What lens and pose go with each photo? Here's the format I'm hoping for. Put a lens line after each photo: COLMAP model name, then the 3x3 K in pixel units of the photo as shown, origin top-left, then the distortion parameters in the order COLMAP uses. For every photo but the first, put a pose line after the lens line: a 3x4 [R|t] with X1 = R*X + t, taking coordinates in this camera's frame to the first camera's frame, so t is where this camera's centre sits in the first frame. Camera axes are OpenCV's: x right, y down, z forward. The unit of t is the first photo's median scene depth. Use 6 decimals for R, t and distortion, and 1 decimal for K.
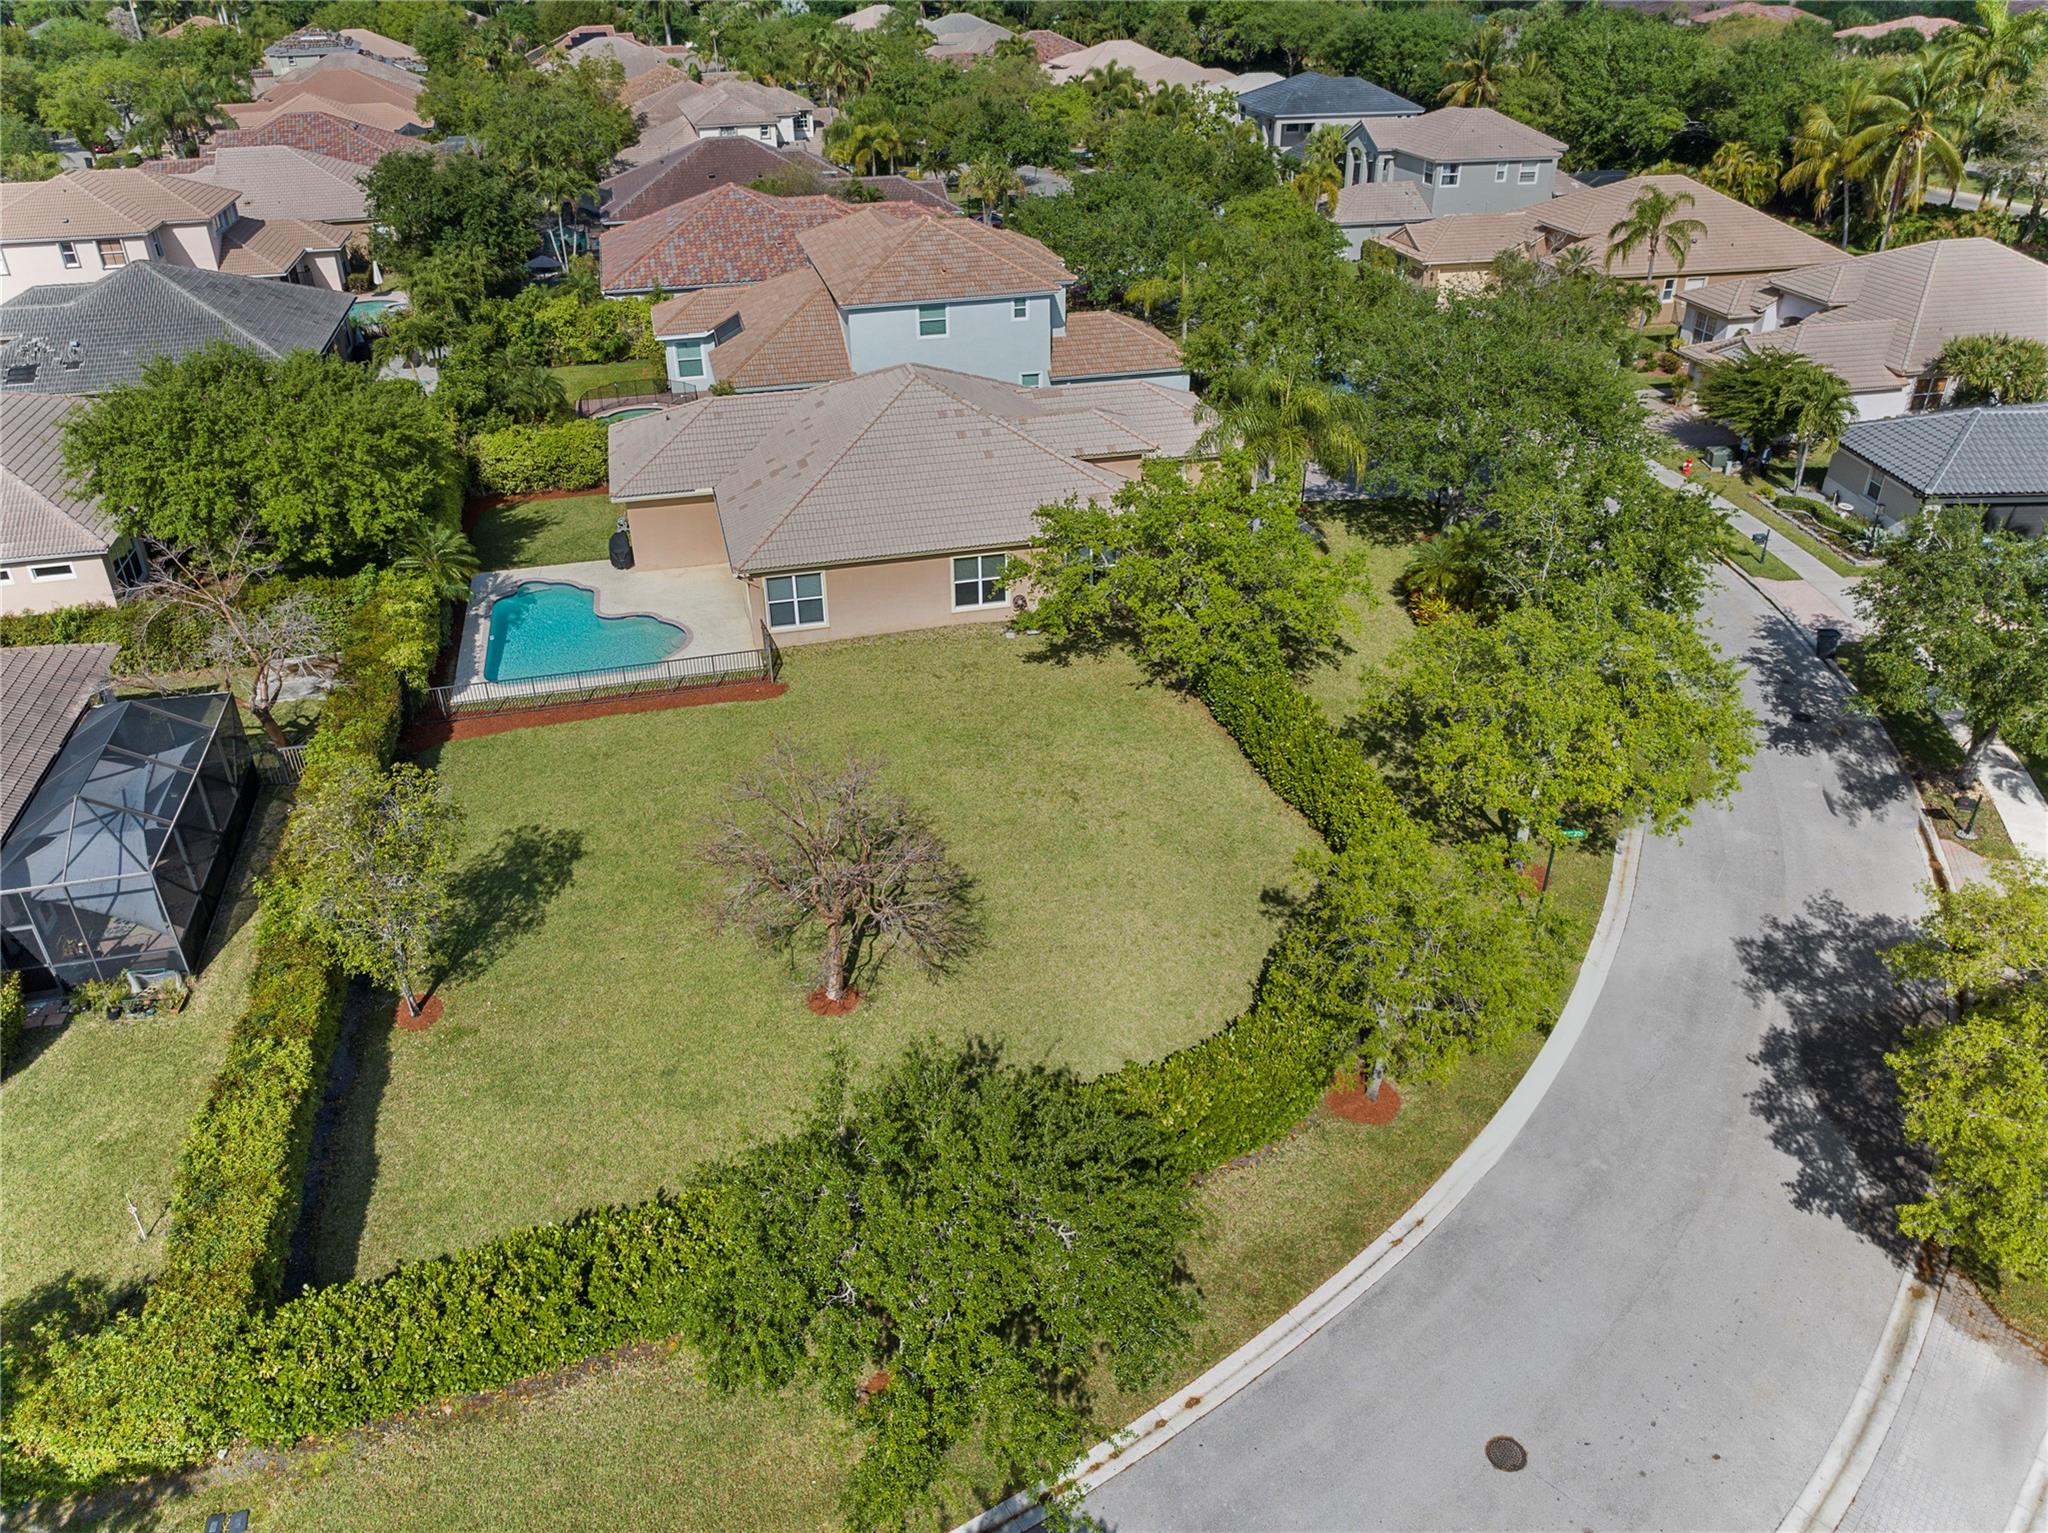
lens RADIAL K [[1482.8, 0, 1024.0], [0, 1482.8, 766.5], [0, 0, 1]] dist [-0.038034, -0.005149]
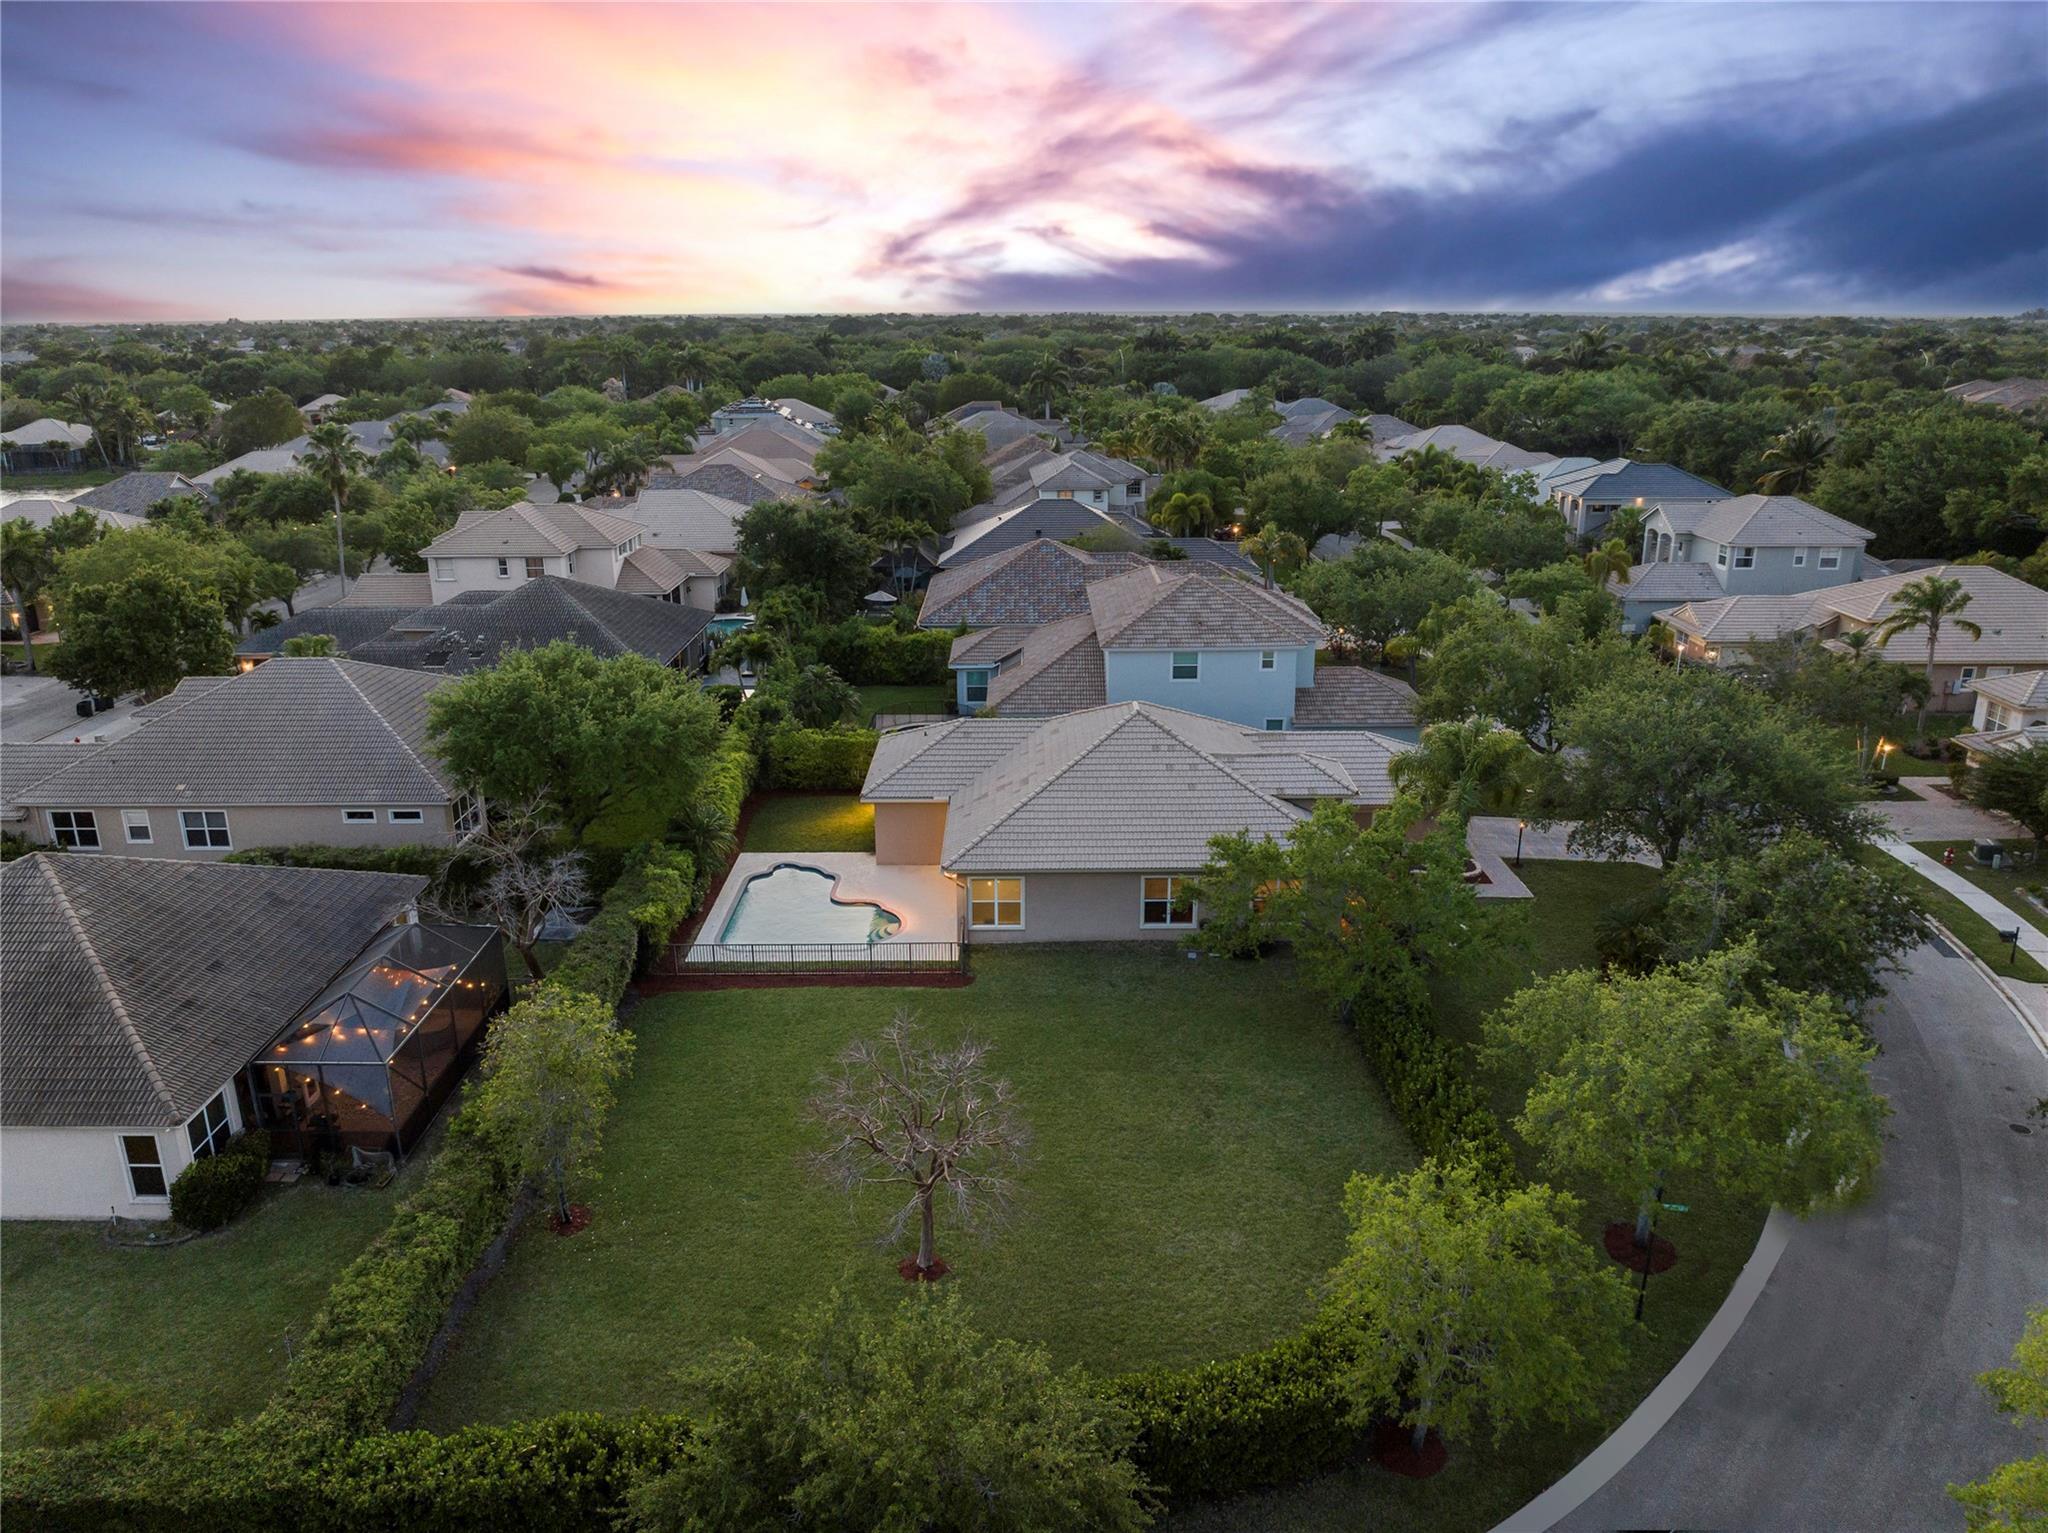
lens RADIAL K [[1459.5, 0, 1024.0], [0, 1459.5, 766.5], [0, 0, 1]] dist [-0.033214, 0.000901]
pose [[0.968061, 0.074645, -0.239343, 0.085615], [-0.125824, 0.970370, -0.206279, 0.007749], [0.216854, 0.229805, 0.948770, -0.032166]]
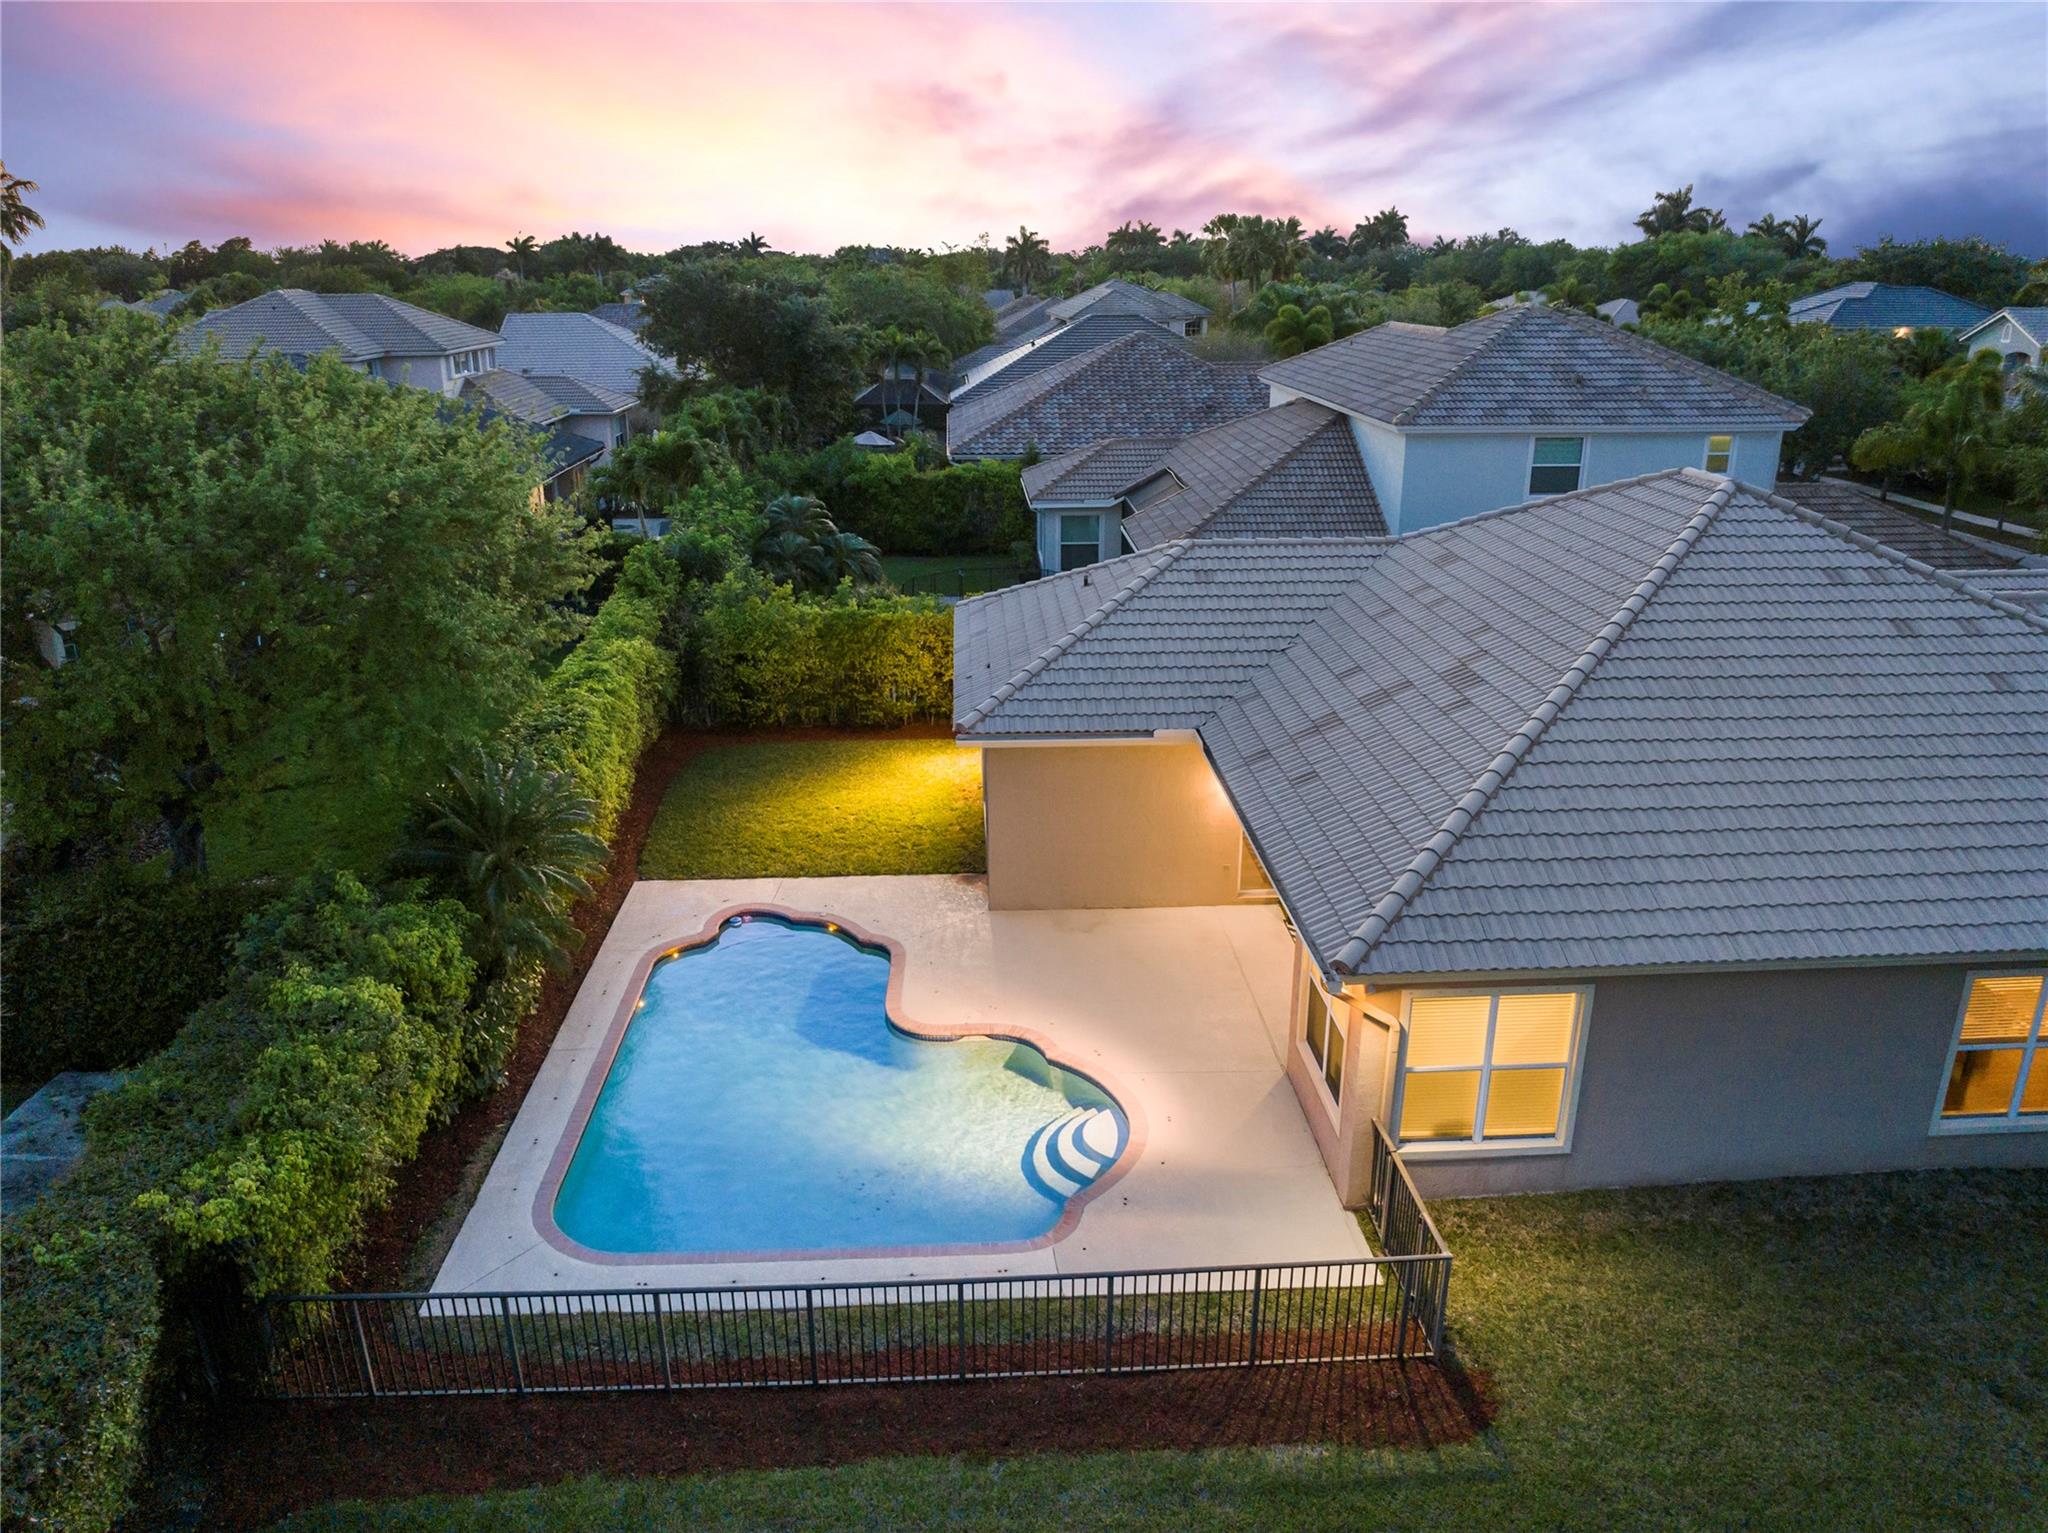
lens RADIAL K [[1425.4, 0, 1024.0], [0, 1425.4, 766.5], [0, 0, 1]] dist [-0.039942, -0.001450]
pose [[0.980094, 0.067788, -0.186604, -0.147035], [-0.102766, 0.977410, -0.184686, -0.080189], [0.169869, 0.200186, 0.964920, 0.489479]]
